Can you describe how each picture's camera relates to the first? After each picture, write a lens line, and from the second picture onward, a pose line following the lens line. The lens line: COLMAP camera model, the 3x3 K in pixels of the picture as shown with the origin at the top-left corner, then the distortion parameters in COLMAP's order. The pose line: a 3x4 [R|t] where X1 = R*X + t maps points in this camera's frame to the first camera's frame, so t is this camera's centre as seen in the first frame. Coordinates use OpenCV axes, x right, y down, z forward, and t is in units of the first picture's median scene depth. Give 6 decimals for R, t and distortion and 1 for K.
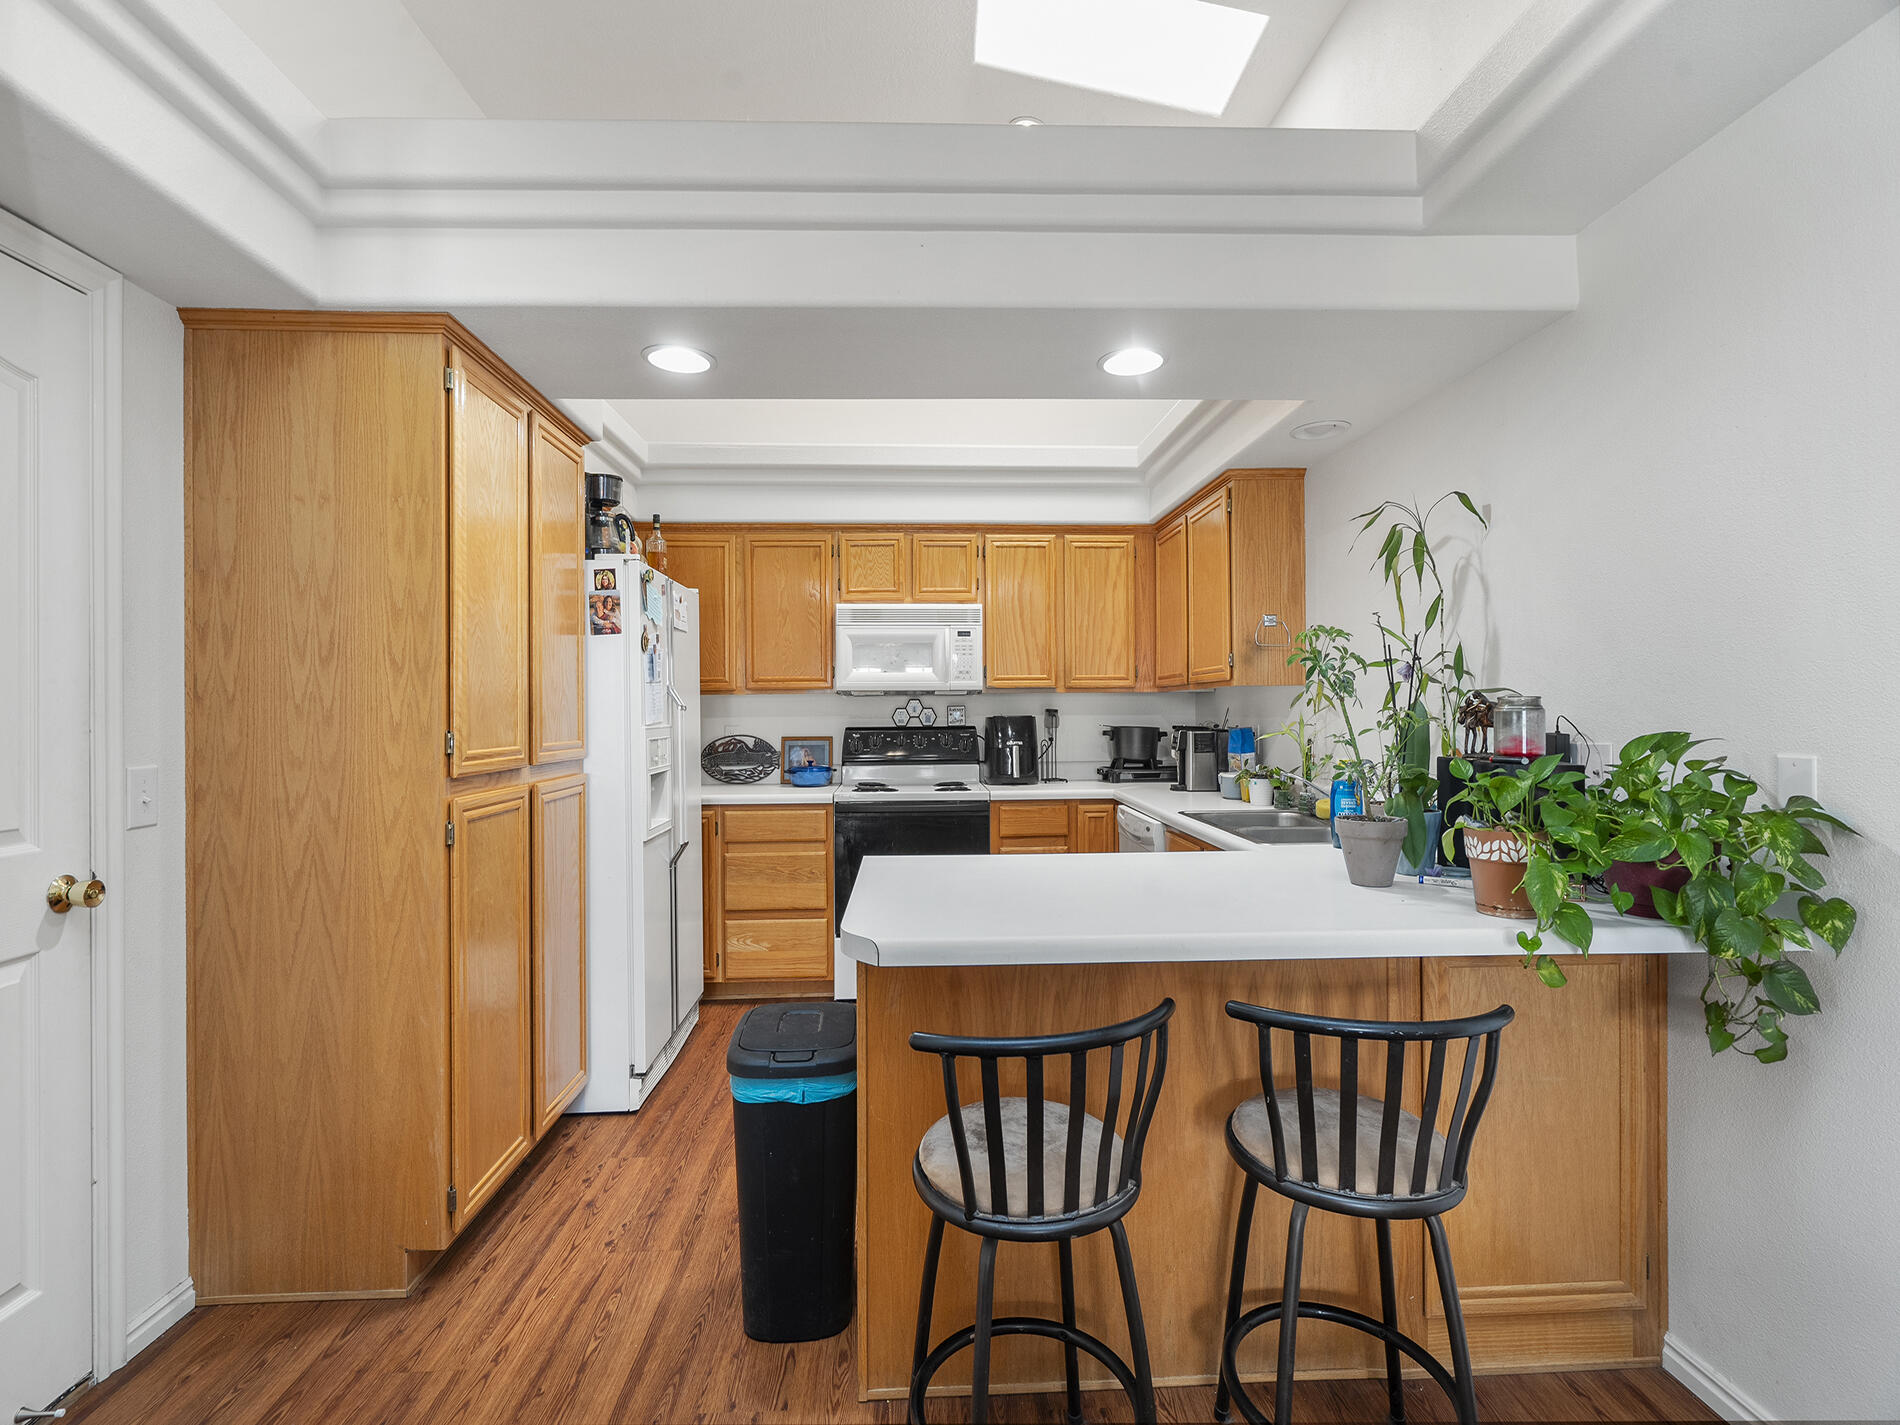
lens RADIAL K [[868.1, 0, 948.2], [0, 868.1, 709.0], [0, 0, 1]] dist [-0.000759, 0.000873]
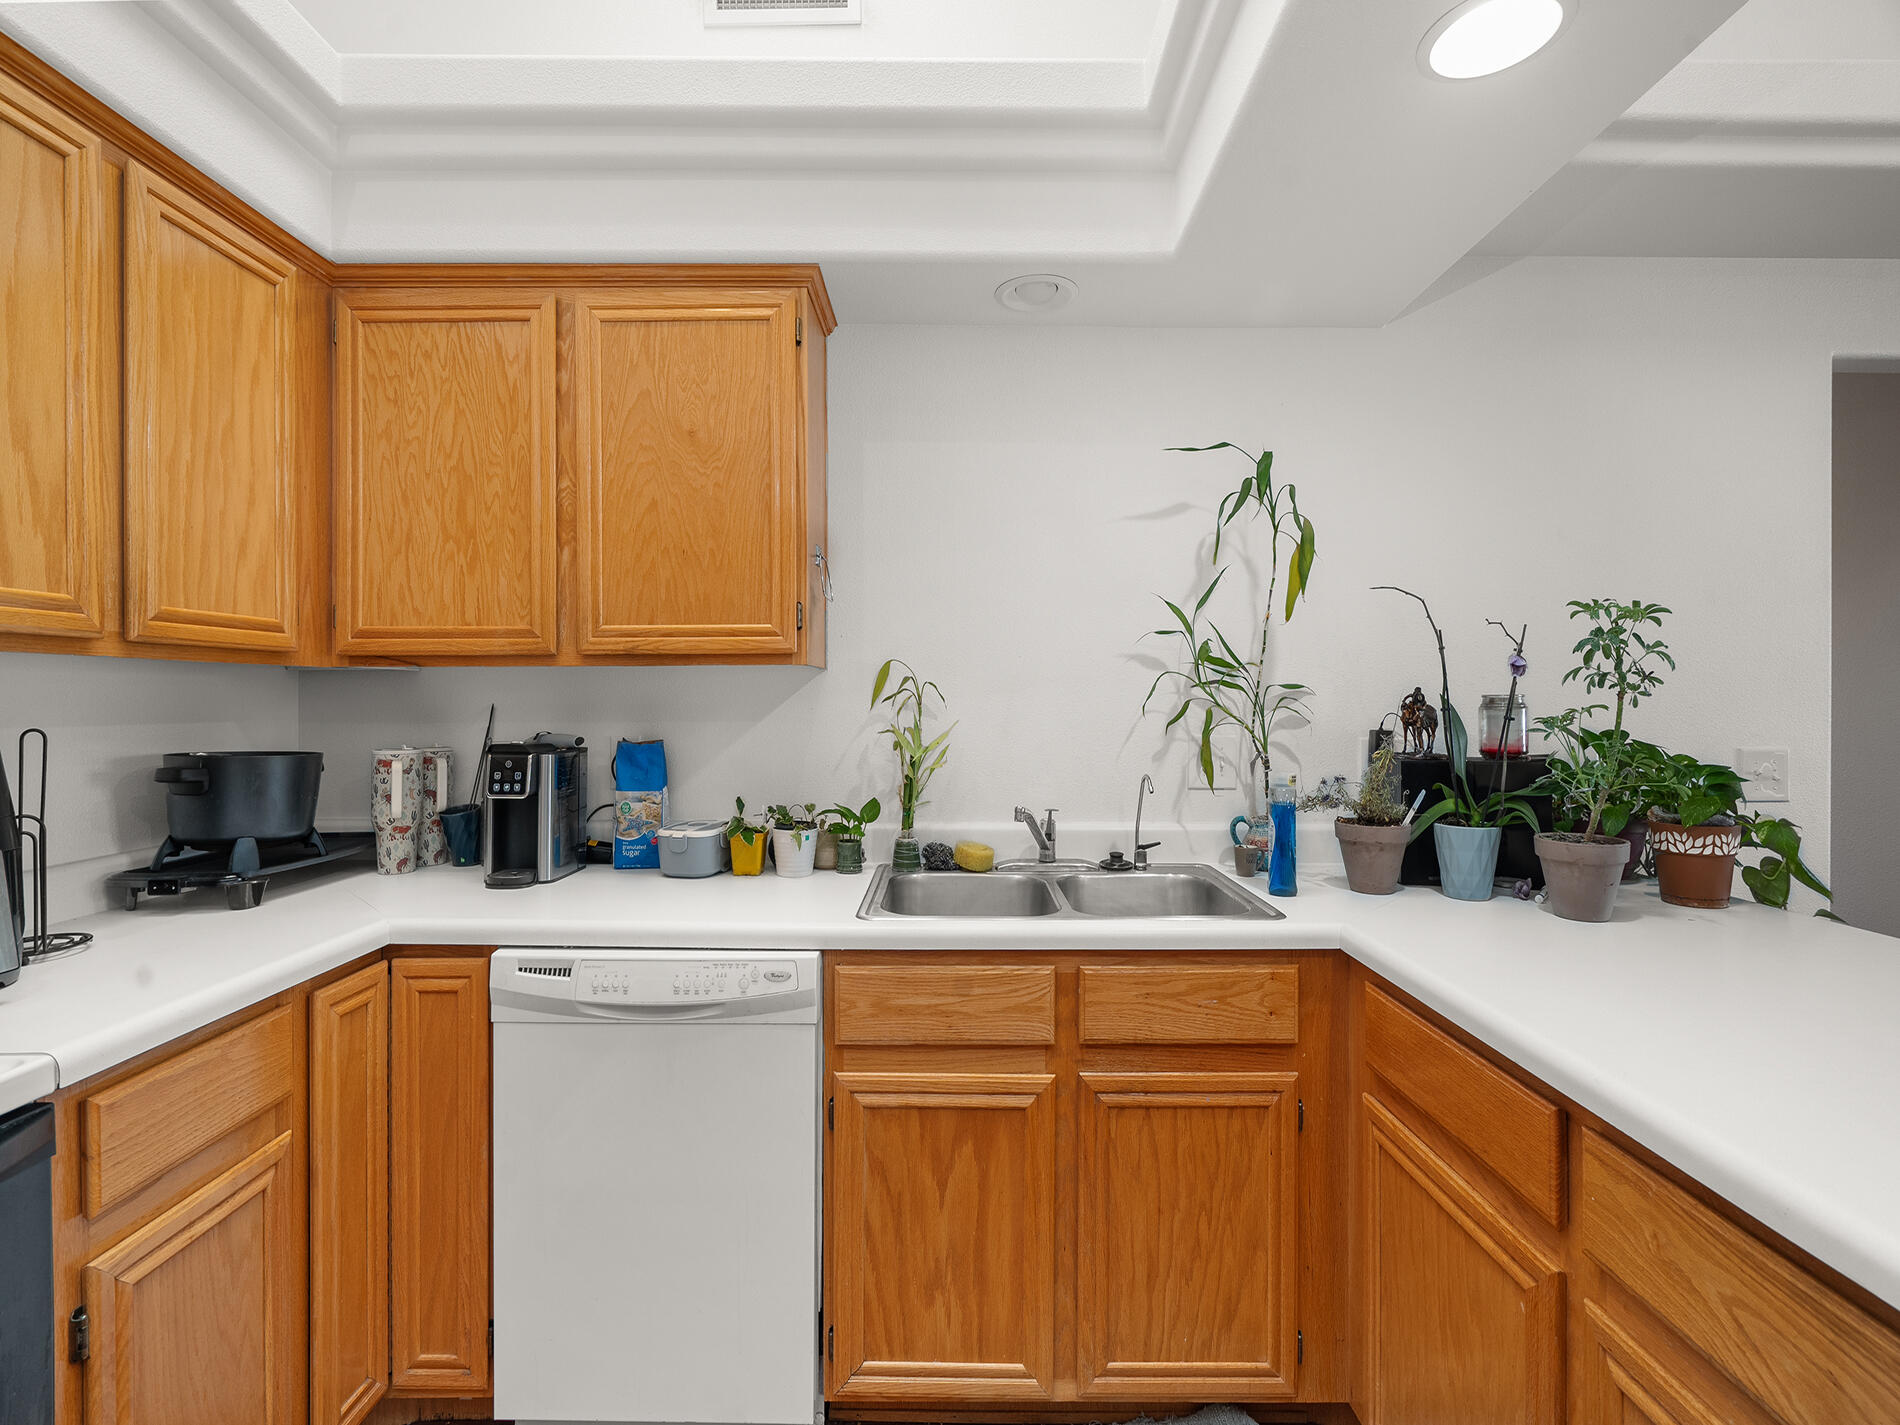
lens RADIAL K [[868.1, 0, 948.2], [0, 868.1, 709.0], [0, 0, 1]] dist [-0.000759, 0.000873]
pose [[0.046126, -0.005437, 0.998921, -0.177139], [-0.001515, 0.999984, 0.005513, -0.001952], [-0.998934, -0.001768, 0.046117, 0.727255]]
